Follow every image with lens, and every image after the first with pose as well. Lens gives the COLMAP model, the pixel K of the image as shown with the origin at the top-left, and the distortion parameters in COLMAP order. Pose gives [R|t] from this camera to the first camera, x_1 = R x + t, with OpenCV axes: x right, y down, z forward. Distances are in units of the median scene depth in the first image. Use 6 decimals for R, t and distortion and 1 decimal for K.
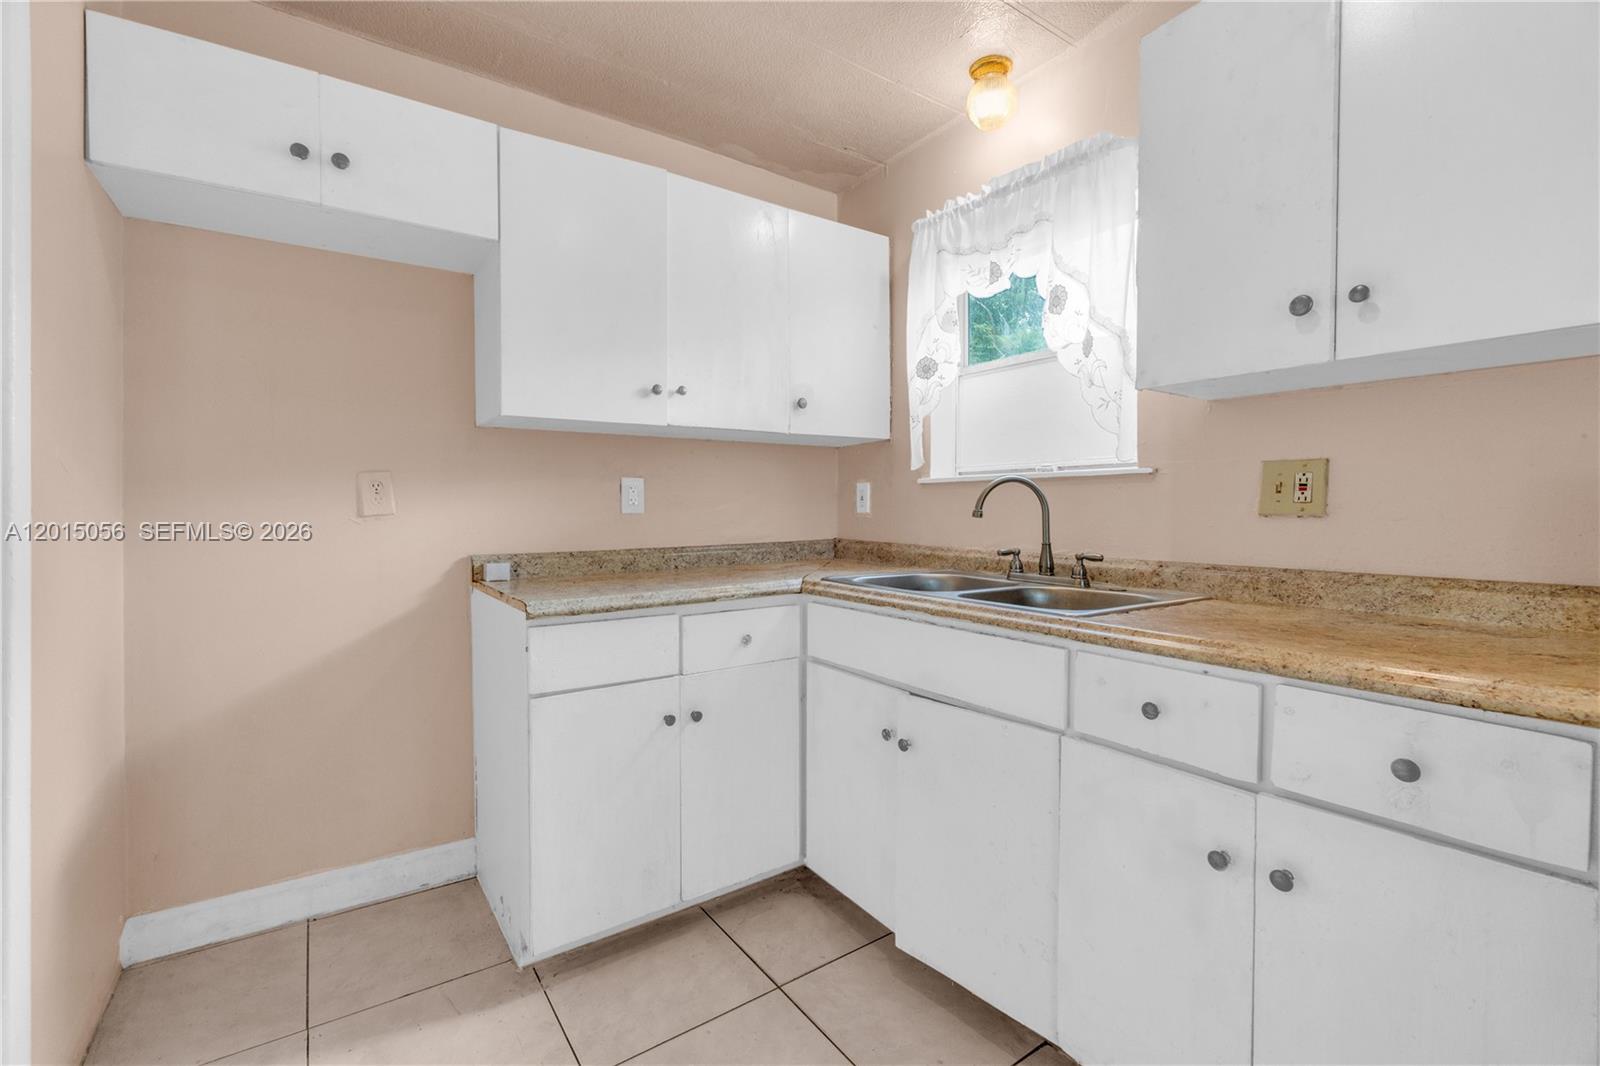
lens RADIAL K [[692.5, 0, 784.8], [0, 692.5, 520.2], [0, 0, 1]] dist [-0.003510, 0.000179]
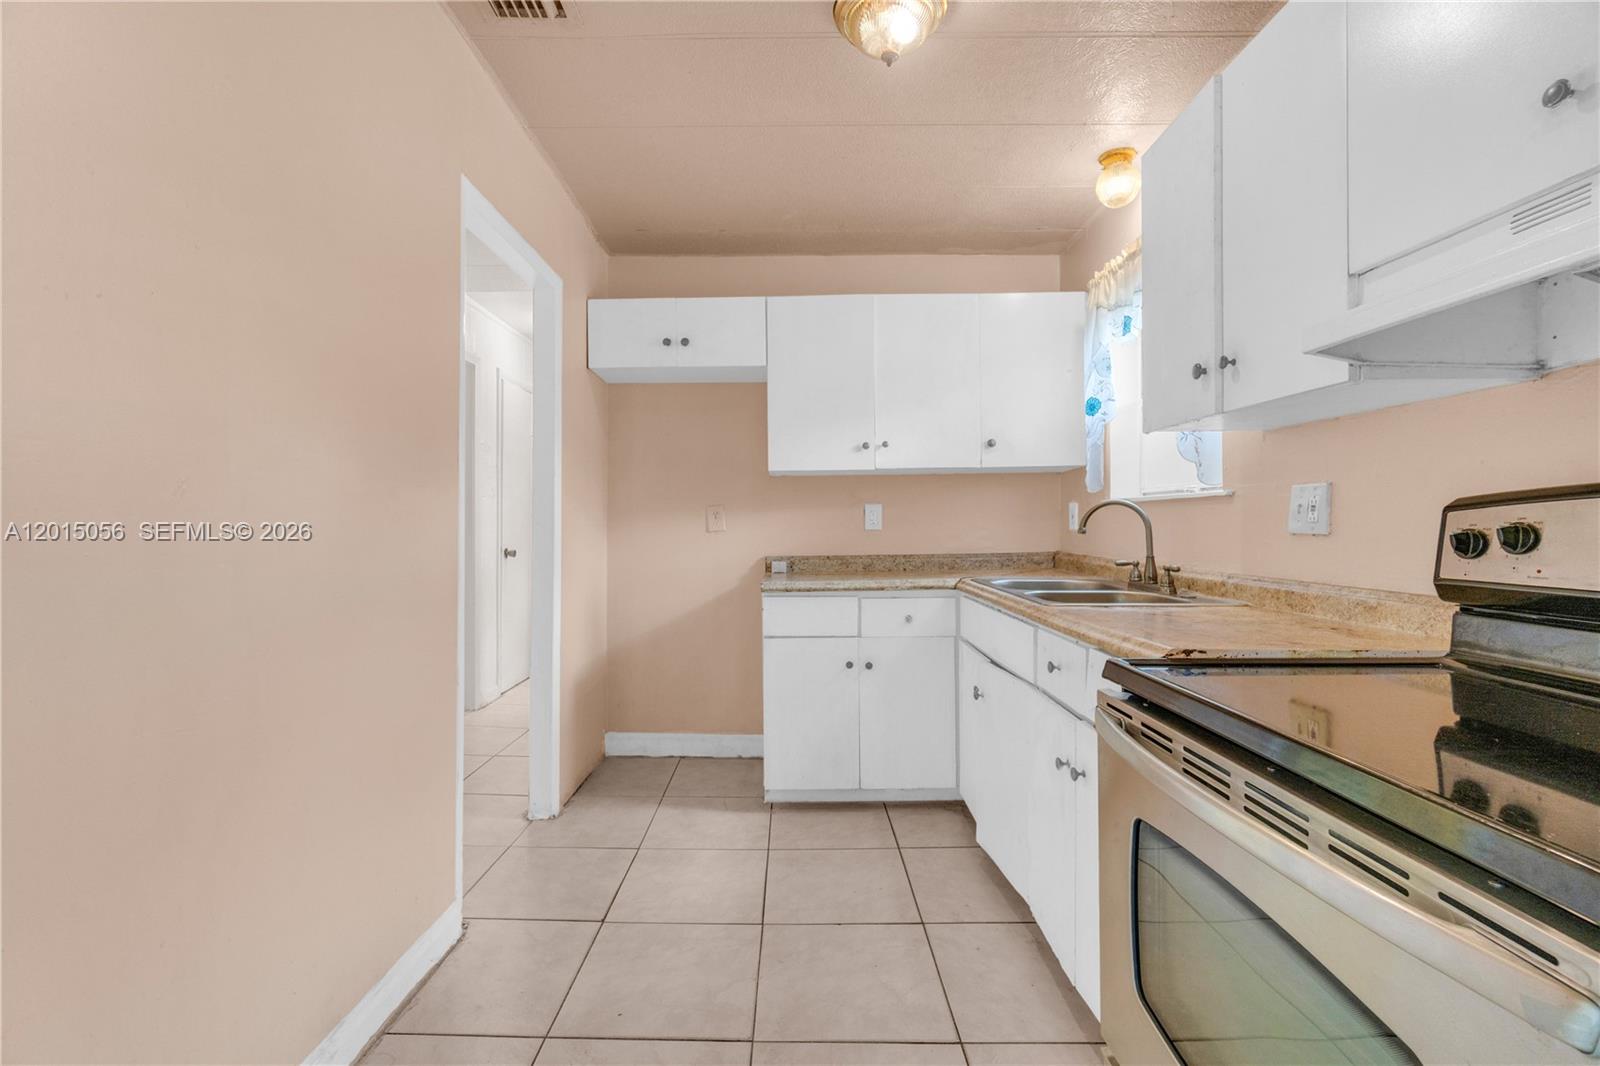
lens RADIAL K [[696.7, 0, 792.1], [0, 696.7, 524.2], [0, 0, 1]] dist [-0.000068, 0.000598]
pose [[0.823509, -0.003491, -0.567293, 0.563722], [-0.004387, 0.999912, -0.012522, -0.003742], [0.567287, 0.012801, 0.823421, -0.324193]]
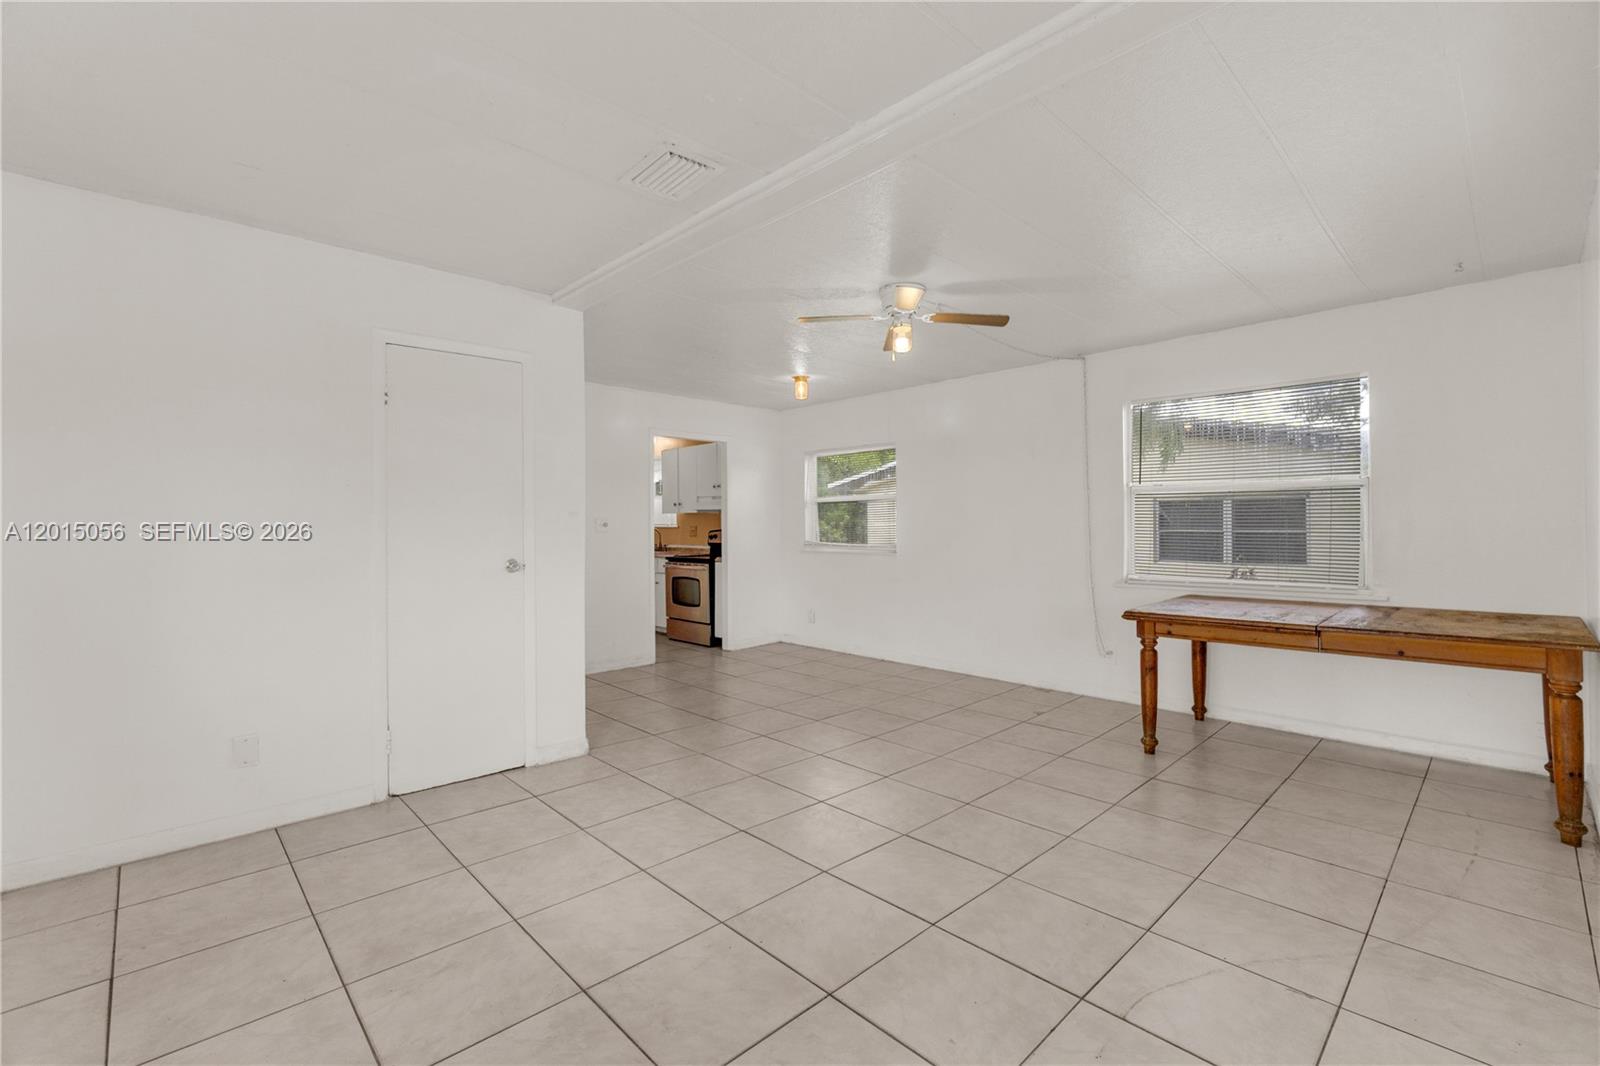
lens RADIAL K [[692.5, 0, 784.8], [0, 692.5, 520.2], [0, 0, 1]] dist [-0.003510, 0.000179]
pose [[0.987942, -0.013012, 0.154278, 0.500002], [0.016285, 0.999668, -0.019966, -0.009513], [-0.153967, 0.022238, 0.987826, -3.674081]]
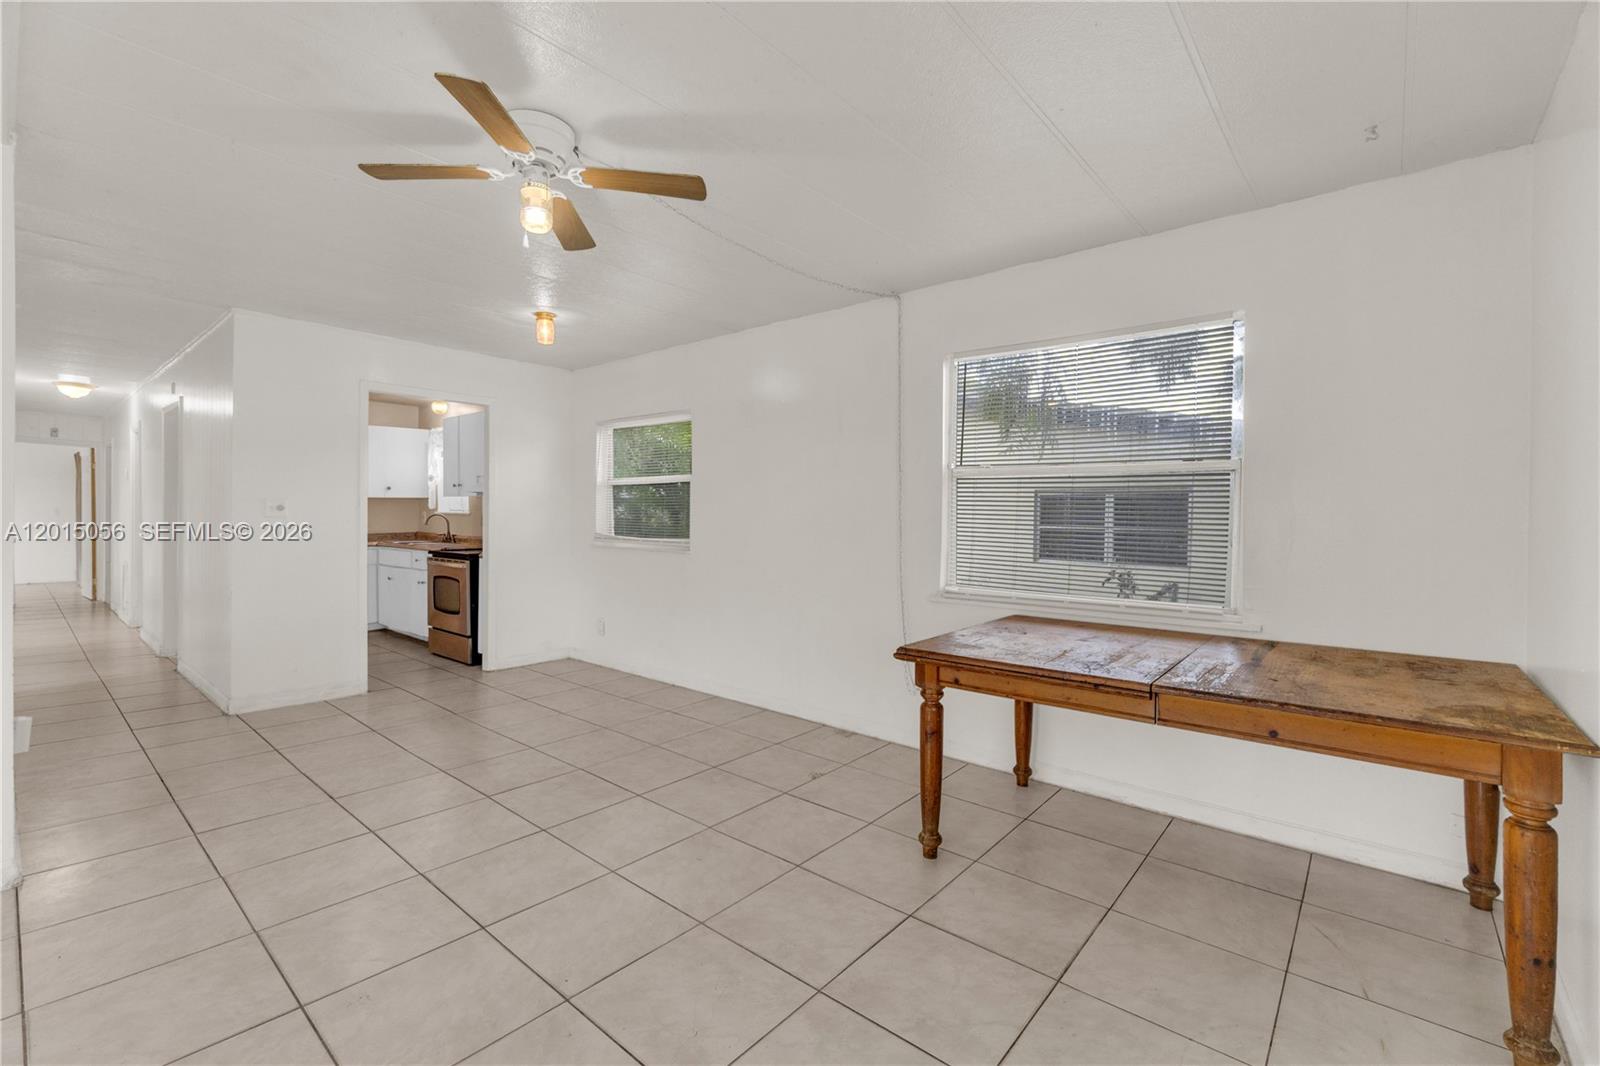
lens RADIAL K [[692.5, 0, 784.8], [0, 692.5, 520.2], [0, 0, 1]] dist [-0.003510, 0.000179]
pose [[0.967125, 0.000018, 0.254301, 1.205035], [0.000992, 0.999992, -0.003842, -0.013437], [-0.254299, 0.003968, 0.967118, -3.103226]]
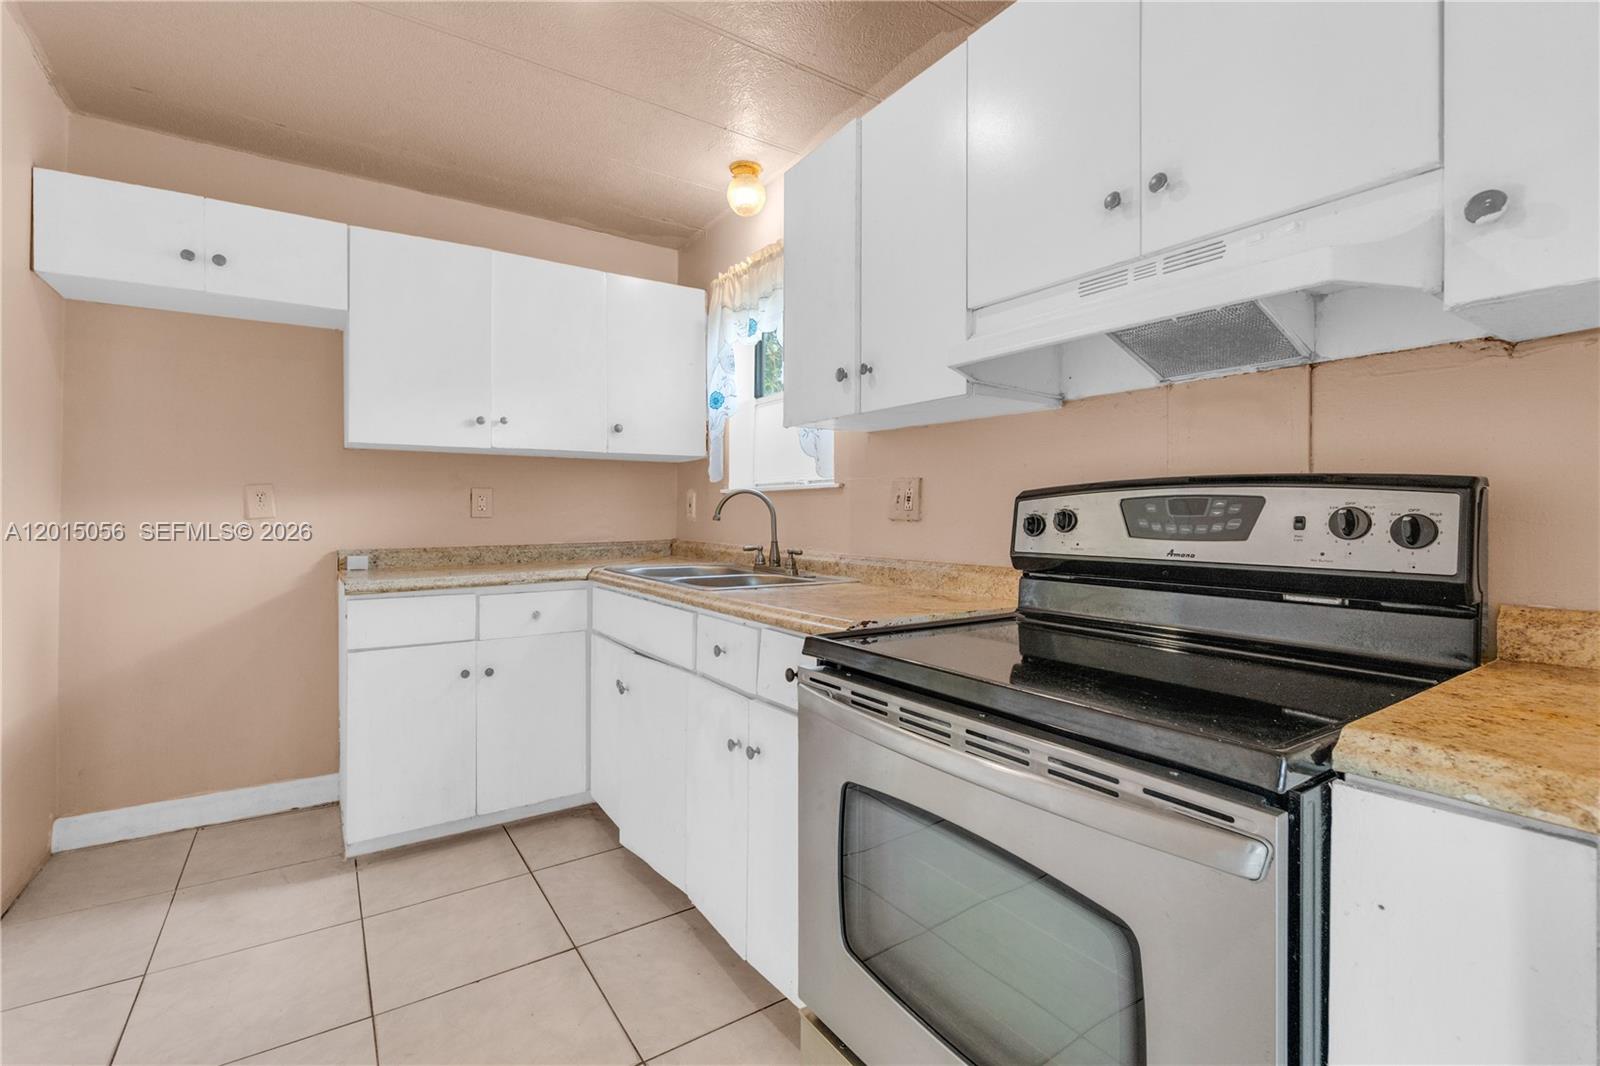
lens RADIAL K [[707.9, 0, 781.0], [0, 707.9, 511.1], [0, 0, 1]] dist [-0.003278, -0.000053]
pose [[0.999797, 0.002531, -0.019978, 0.427991], [-0.002951, 0.999775, -0.021022, 0.004882], [0.019920, 0.021076, 0.999579, -0.315912]]
